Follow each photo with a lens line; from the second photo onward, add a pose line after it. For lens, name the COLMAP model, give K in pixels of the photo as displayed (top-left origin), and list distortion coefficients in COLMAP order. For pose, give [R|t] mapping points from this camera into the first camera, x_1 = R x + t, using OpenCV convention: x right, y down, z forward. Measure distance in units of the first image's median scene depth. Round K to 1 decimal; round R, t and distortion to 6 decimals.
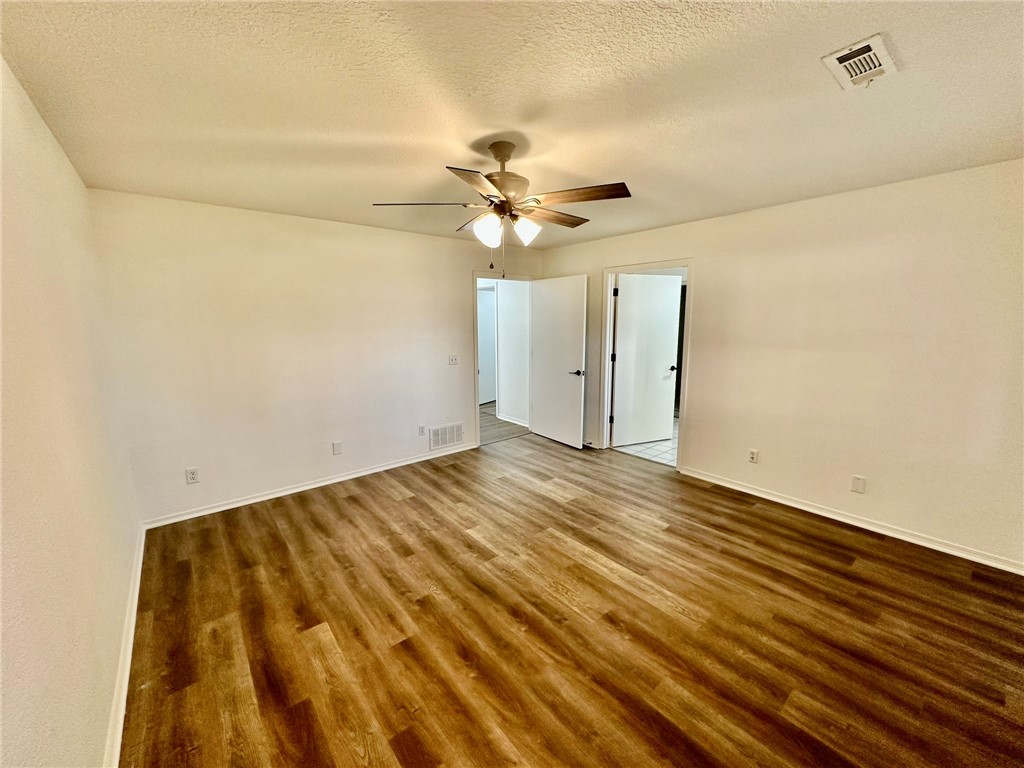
lens RADIAL K [[405.5, 0, 511.7], [0, 405.5, 382.4], [0, 0, 1]] dist [0.000325, 0.000003]
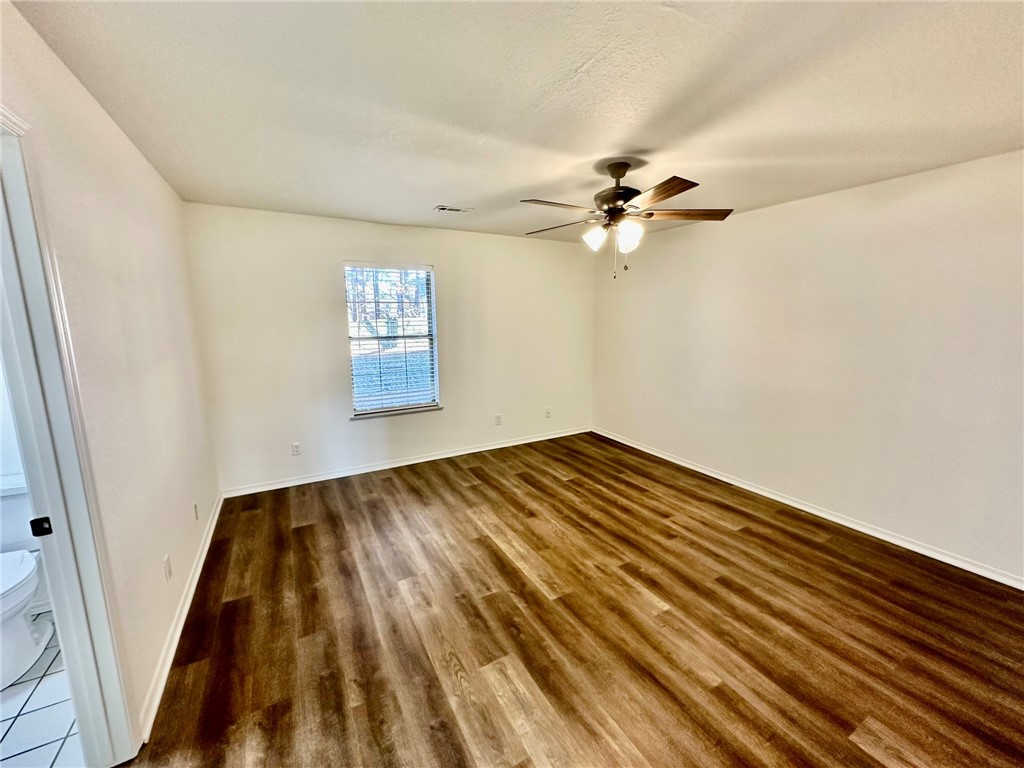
lens RADIAL K [[405.5, 0, 511.7], [0, 405.5, 382.4], [0, 0, 1]] dist [0.000325, 0.000003]
pose [[-0.984146, -0.015787, 0.176655, 0.051237], [0.041643, 0.947618, 0.316680, -0.310088], [-0.172401, 0.319016, -0.931937, 1.931380]]
